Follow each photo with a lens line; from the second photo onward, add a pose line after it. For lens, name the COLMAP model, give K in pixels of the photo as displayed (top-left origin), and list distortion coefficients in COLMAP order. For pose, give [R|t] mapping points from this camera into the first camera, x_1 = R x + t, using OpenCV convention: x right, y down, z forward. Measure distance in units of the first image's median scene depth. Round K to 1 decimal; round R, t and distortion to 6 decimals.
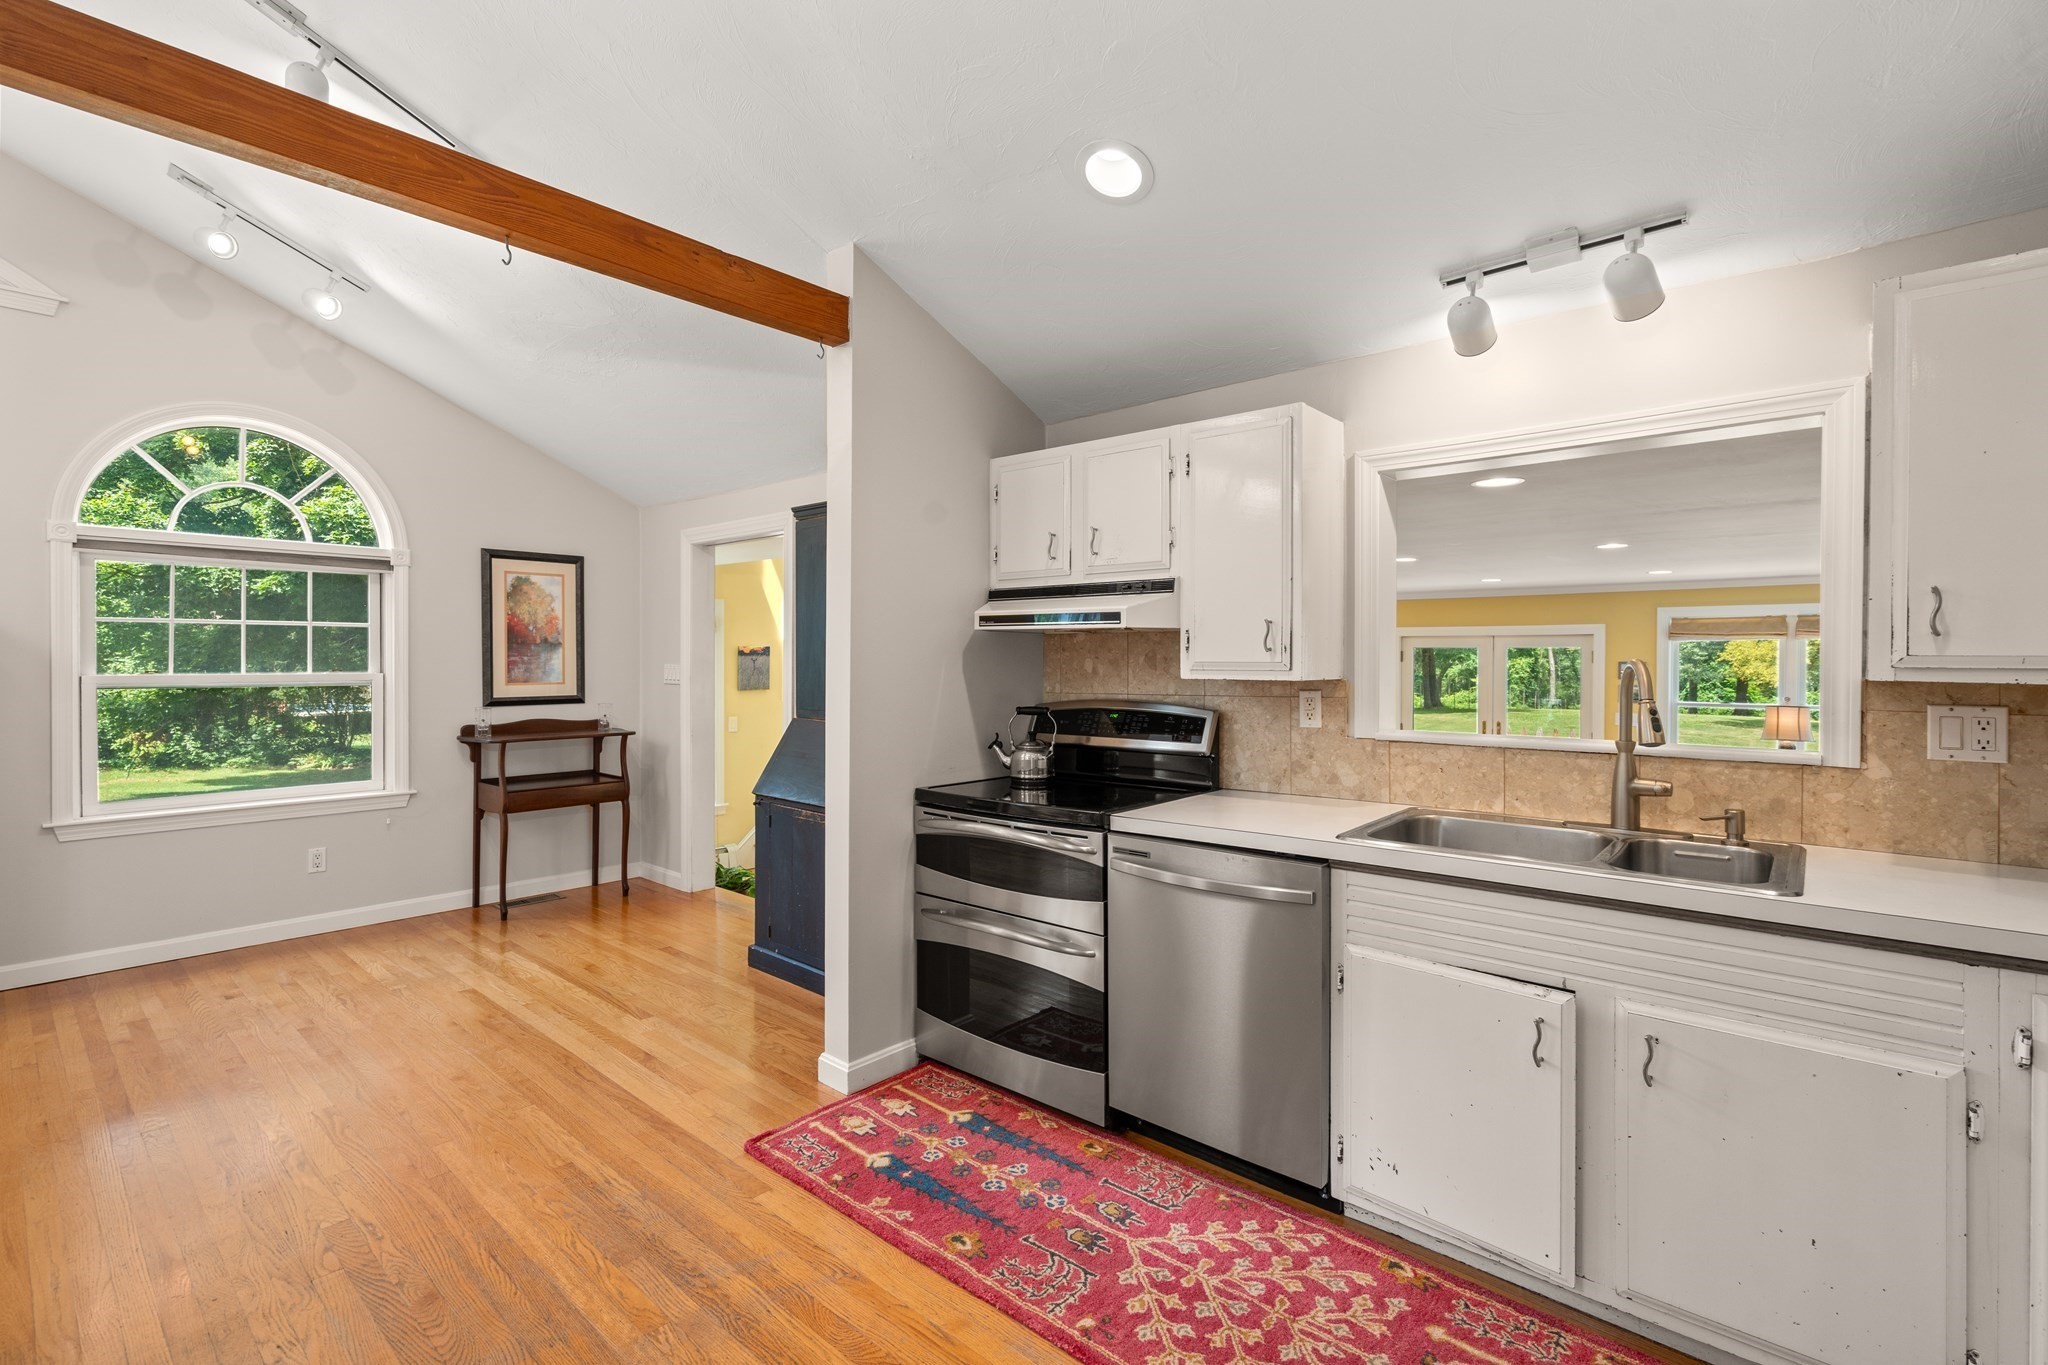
lens RADIAL K [[928.7, 0, 1010.0], [0, 928.7, 657.4], [0, 0, 1]] dist [-0.003766, -0.000240]
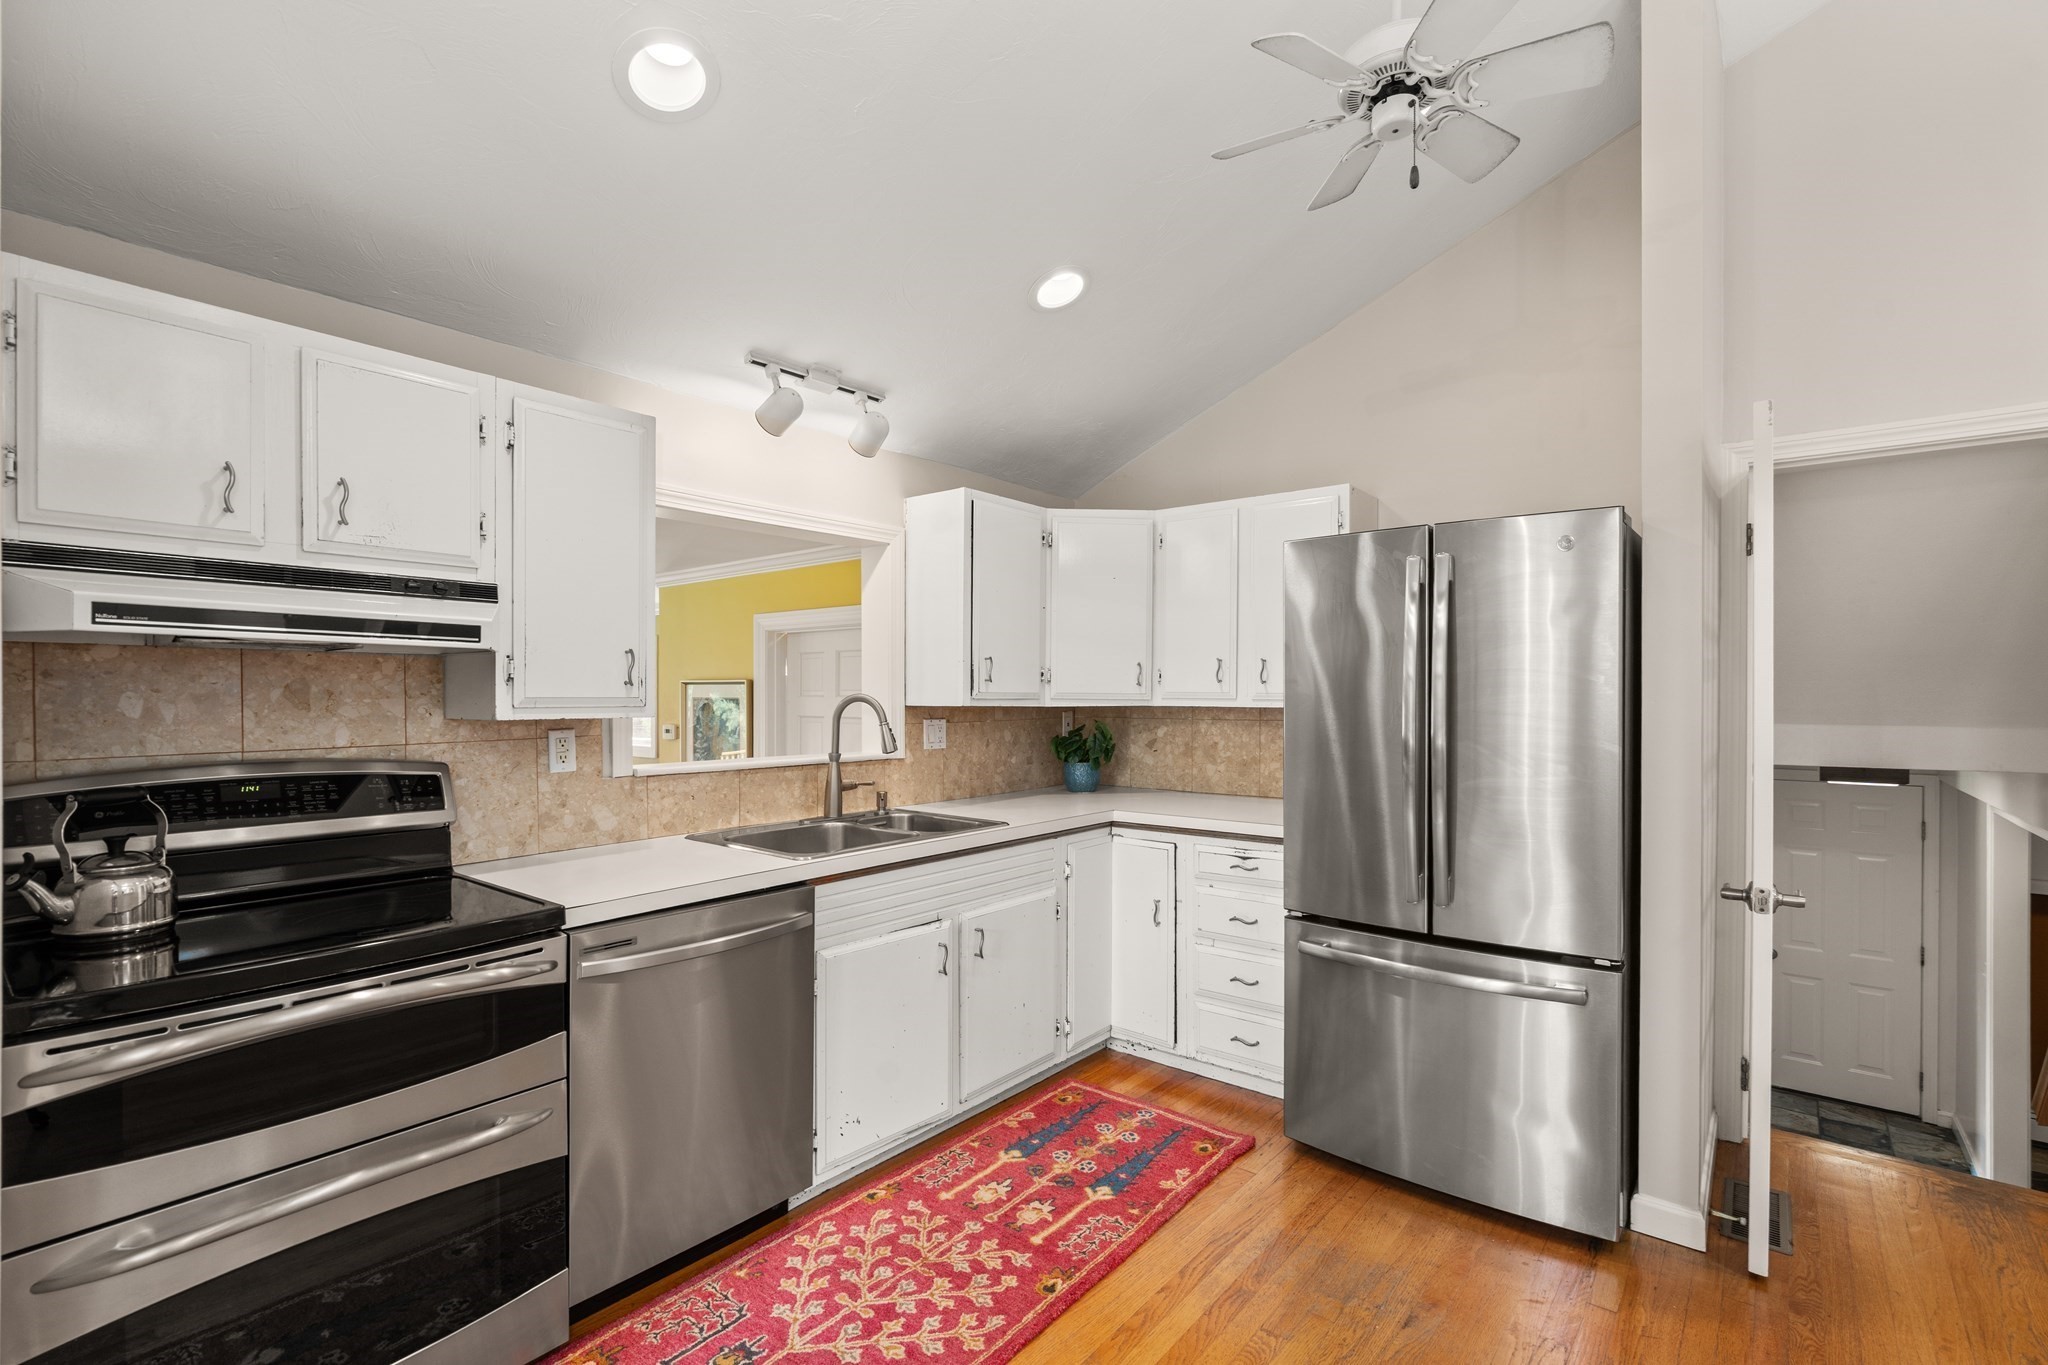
lens RADIAL K [[935.7, 0, 1026.8], [0, 935.7, 695.4], [0, 0, 1]] dist [0.000849, 0.000457]
pose [[-0.045857, -0.003350, 0.998942, -0.664394], [-0.004318, 0.999986, 0.003156, -0.001025], [-0.998939, -0.004169, -0.045871, 0.701275]]
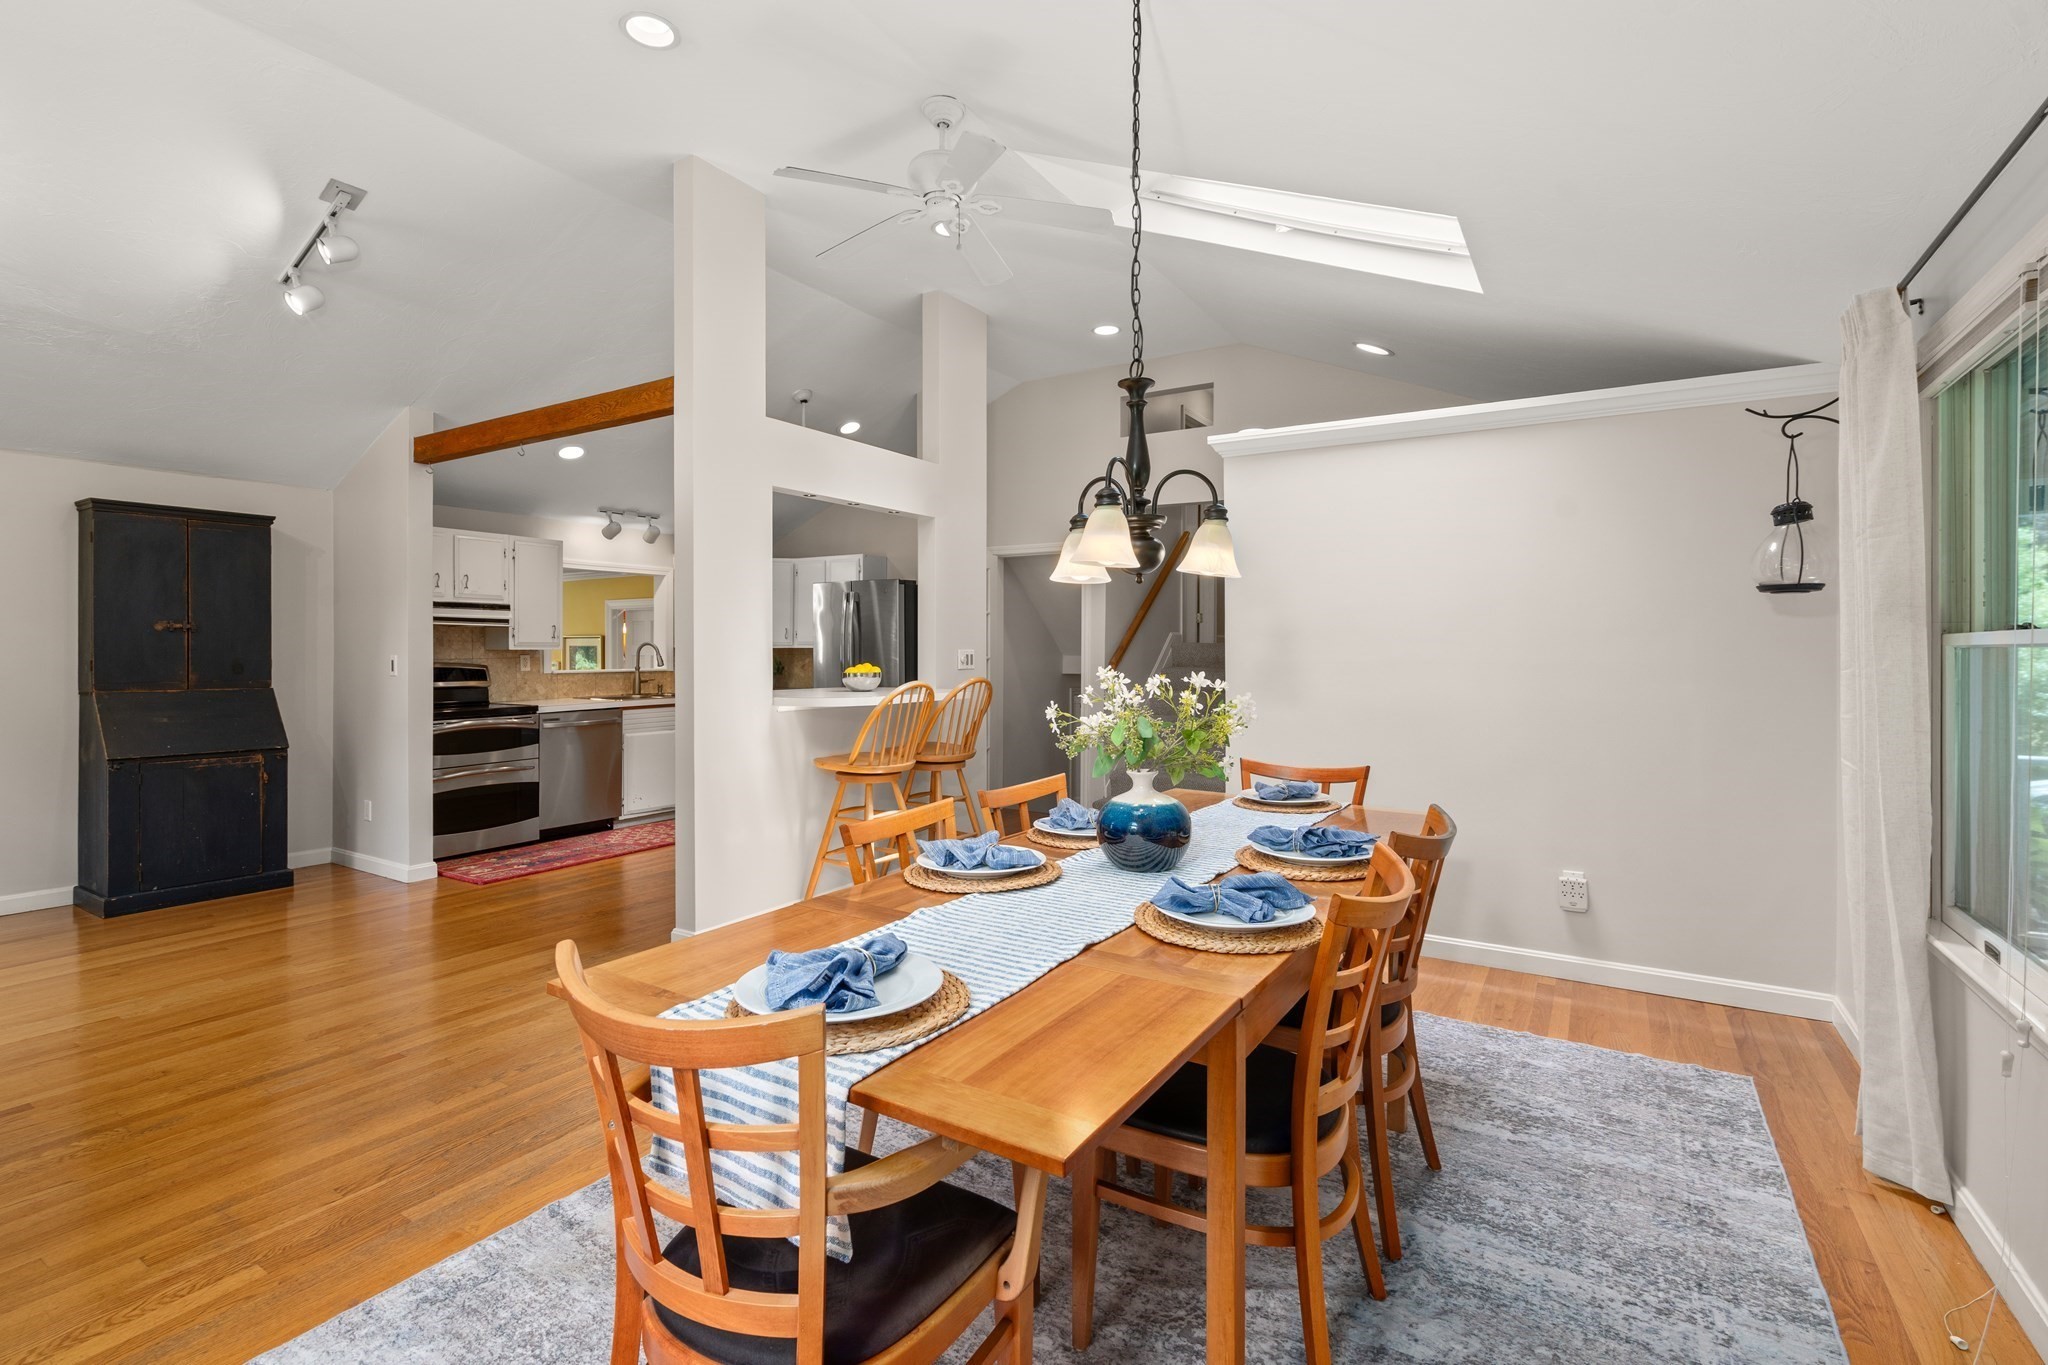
lens RADIAL K [[958.3, 0, 1029.2], [0, 958.3, 672.3], [0, 0, 1]] dist [-0.003499, -0.000406]
pose [[-0.167556, -0.020973, 0.985639, -2.596680], [-0.007047, 0.999774, 0.020076, 0.025598], [-0.985837, -0.003582, -0.167666, 0.186549]]
